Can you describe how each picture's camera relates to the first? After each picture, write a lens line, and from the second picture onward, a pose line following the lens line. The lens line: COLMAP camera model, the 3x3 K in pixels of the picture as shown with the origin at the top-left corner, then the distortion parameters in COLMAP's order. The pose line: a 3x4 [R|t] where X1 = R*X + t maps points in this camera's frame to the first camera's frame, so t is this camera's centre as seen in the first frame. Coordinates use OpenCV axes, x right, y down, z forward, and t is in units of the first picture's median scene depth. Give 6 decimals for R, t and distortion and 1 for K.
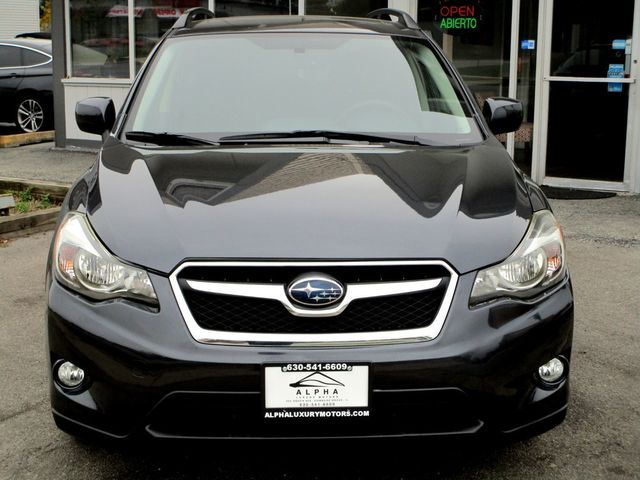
lens RADIAL K [[279.0, 0, 319.7], [0, 279.0, 239.4], [0, 0, 1]] dist [0.000297, 0.000040]
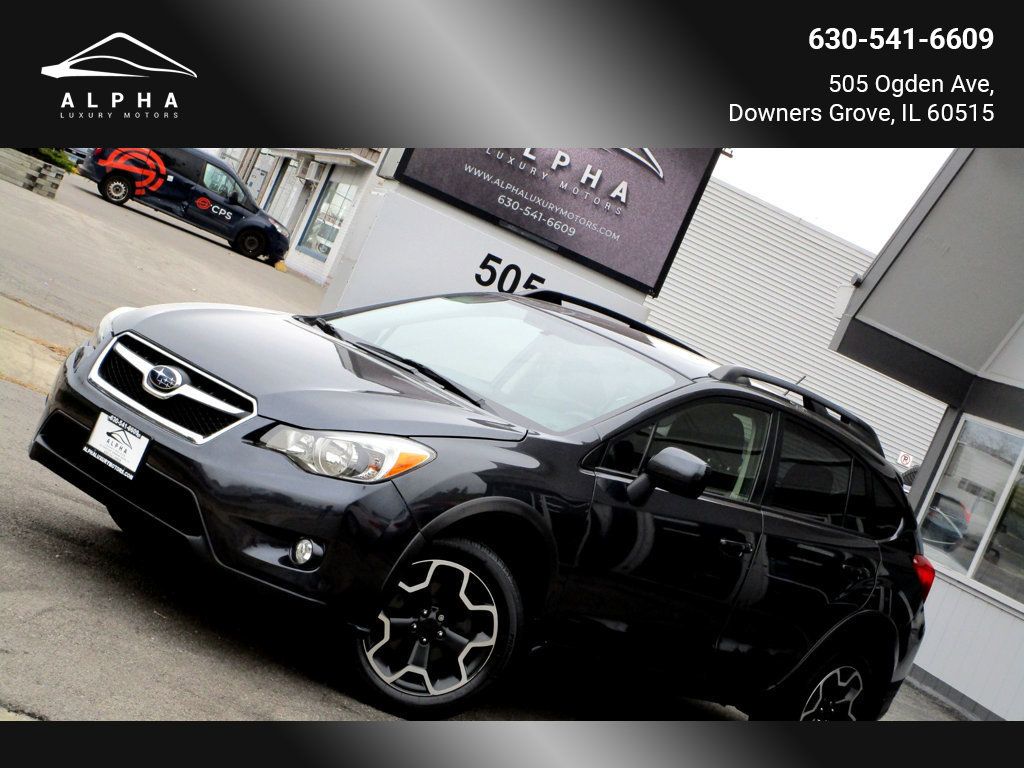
lens RADIAL K [[527.2, 0, 511.7], [0, 527.2, 385.7], [0, 0, 1]] dist [-0.000048, 0.000008]
pose [[0.865394, 0.401813, -0.299399, 2.074403], [-0.449877, 0.886158, -0.111058, -0.219252], [0.220691, 0.230802, 0.947642, -0.886083]]
